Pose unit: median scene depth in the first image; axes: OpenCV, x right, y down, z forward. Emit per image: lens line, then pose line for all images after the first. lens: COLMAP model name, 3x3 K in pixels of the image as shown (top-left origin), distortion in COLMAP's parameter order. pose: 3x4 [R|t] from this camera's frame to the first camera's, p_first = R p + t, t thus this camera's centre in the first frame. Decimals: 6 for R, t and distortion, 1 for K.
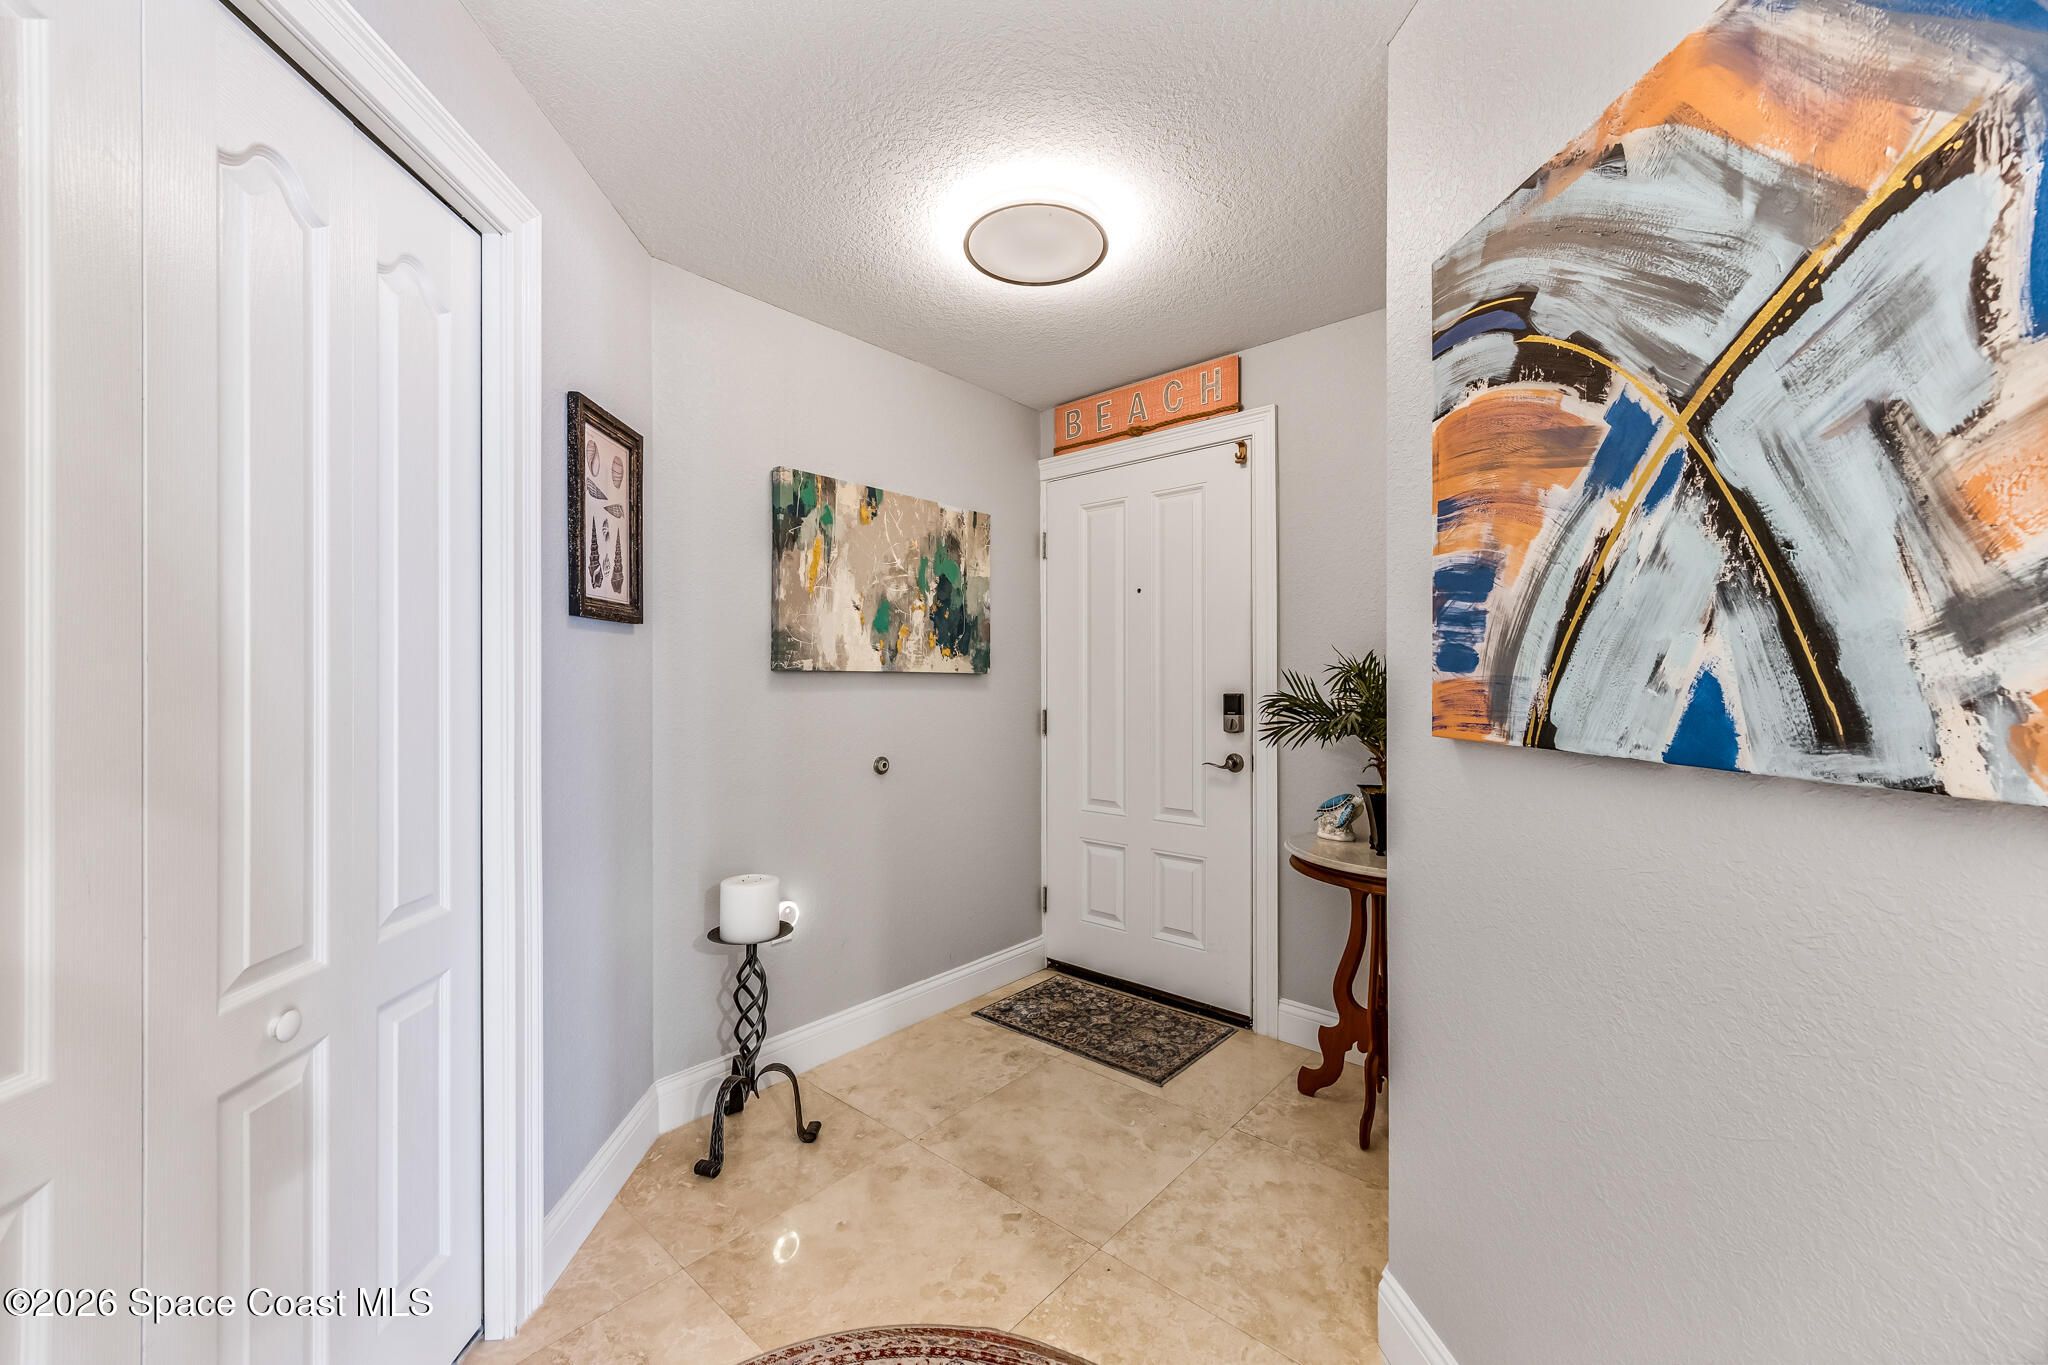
lens RADIAL K [[763.0, 0, 1015.9], [0, 763.0, 683.8], [0, 0, 1]] dist [0.025193, -0.006473]
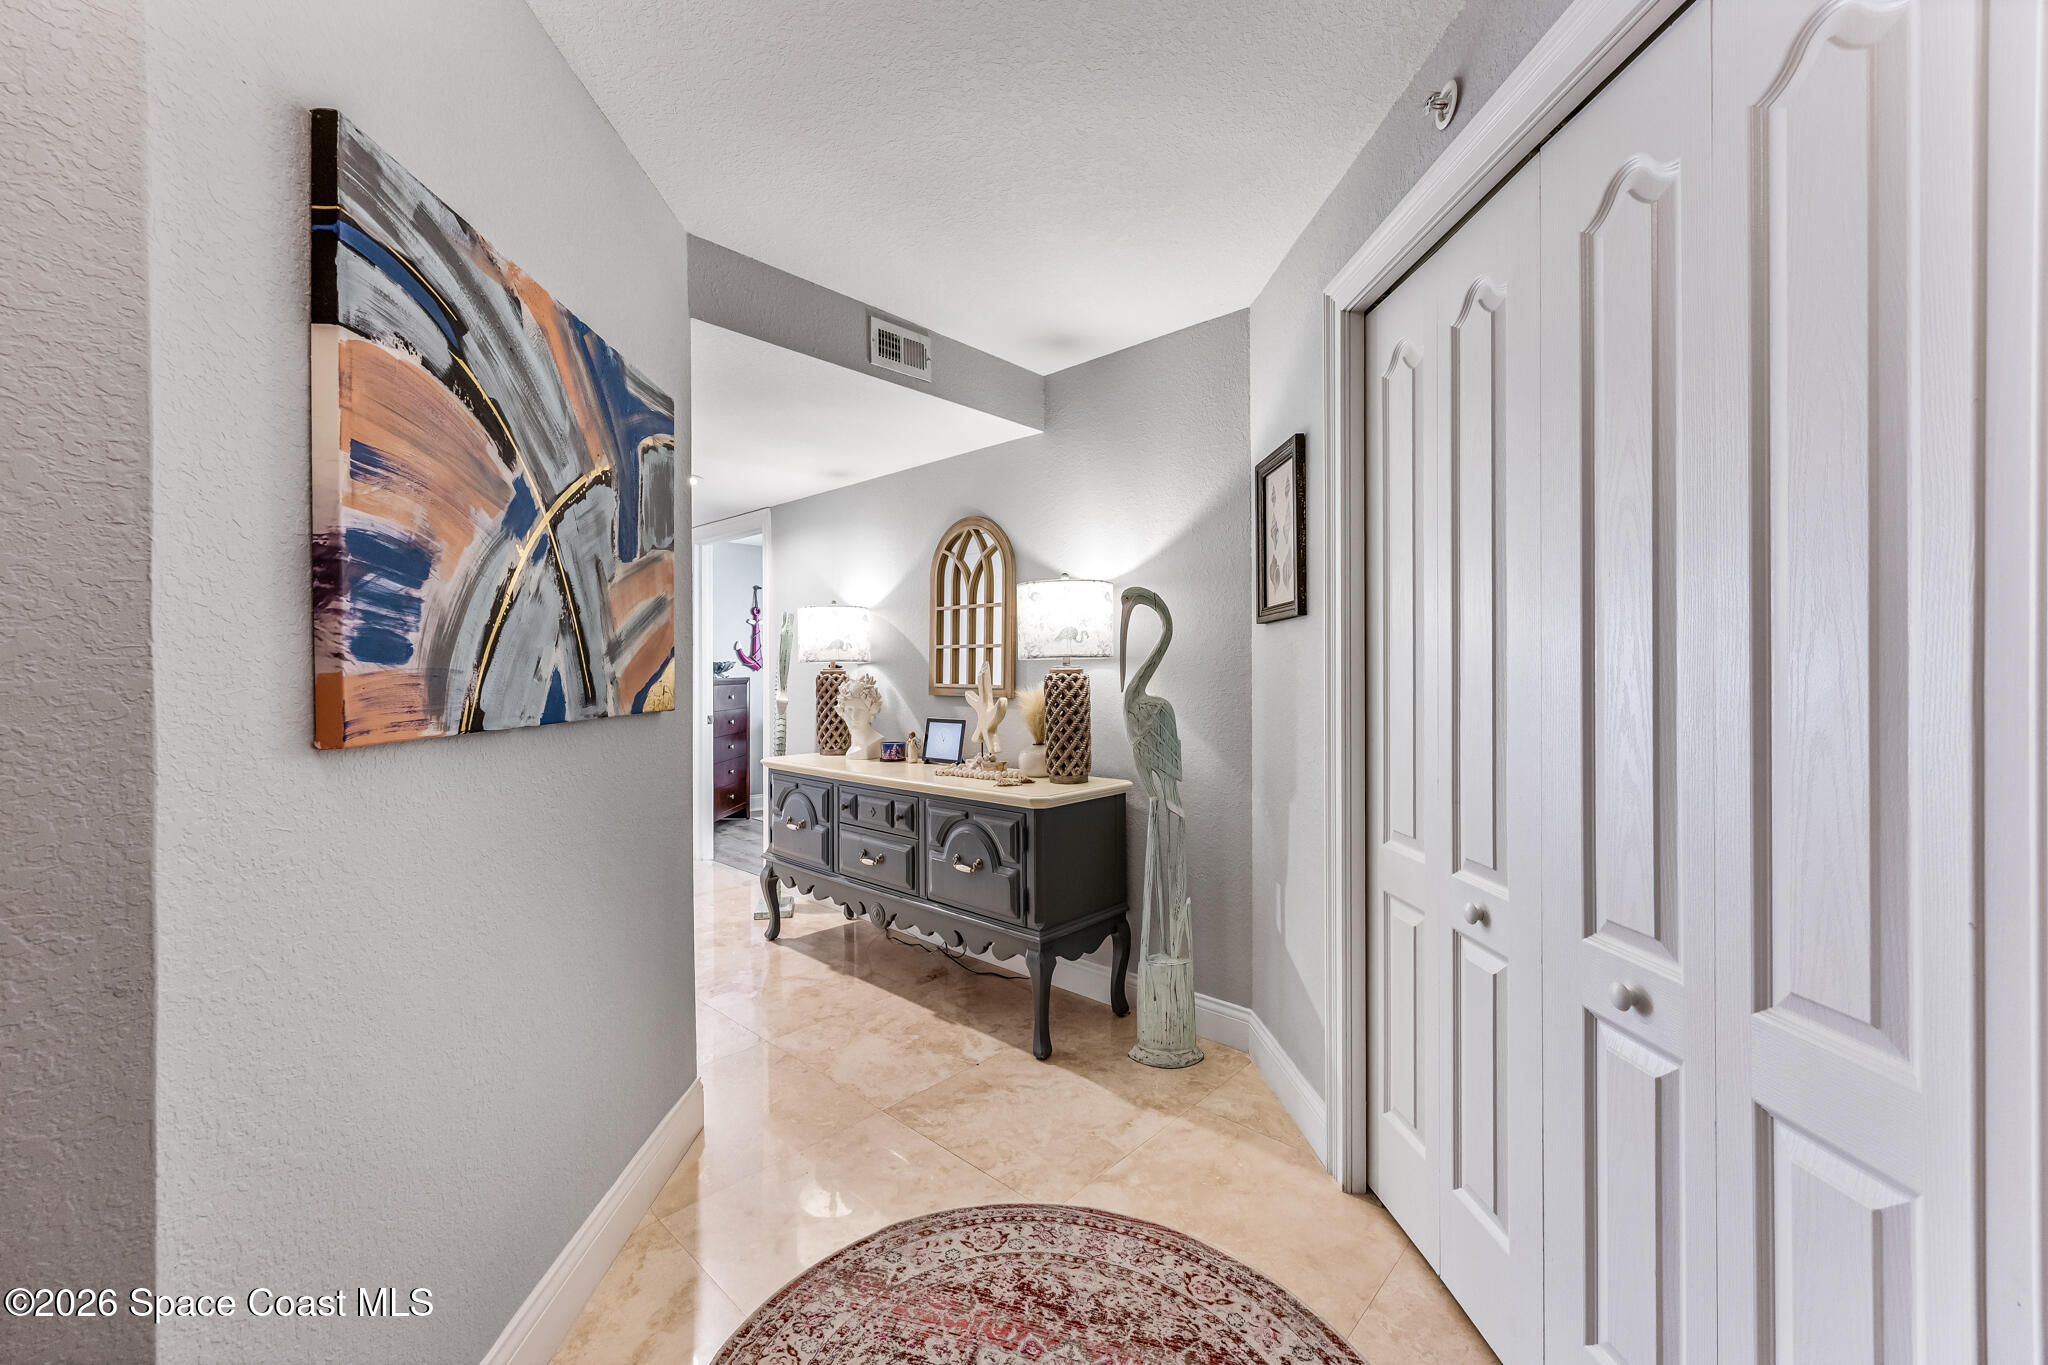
lens RADIAL K [[763.0, 0, 1015.9], [0, 763.0, 683.8], [0, 0, 1]] dist [0.025193, -0.006473]
pose [[-0.999403, 0.006074, 0.034025, -0.165312], [0.006624, 0.999849, 0.016068, -0.001995], [-0.033922, 0.016284, -0.999292, 2.151605]]
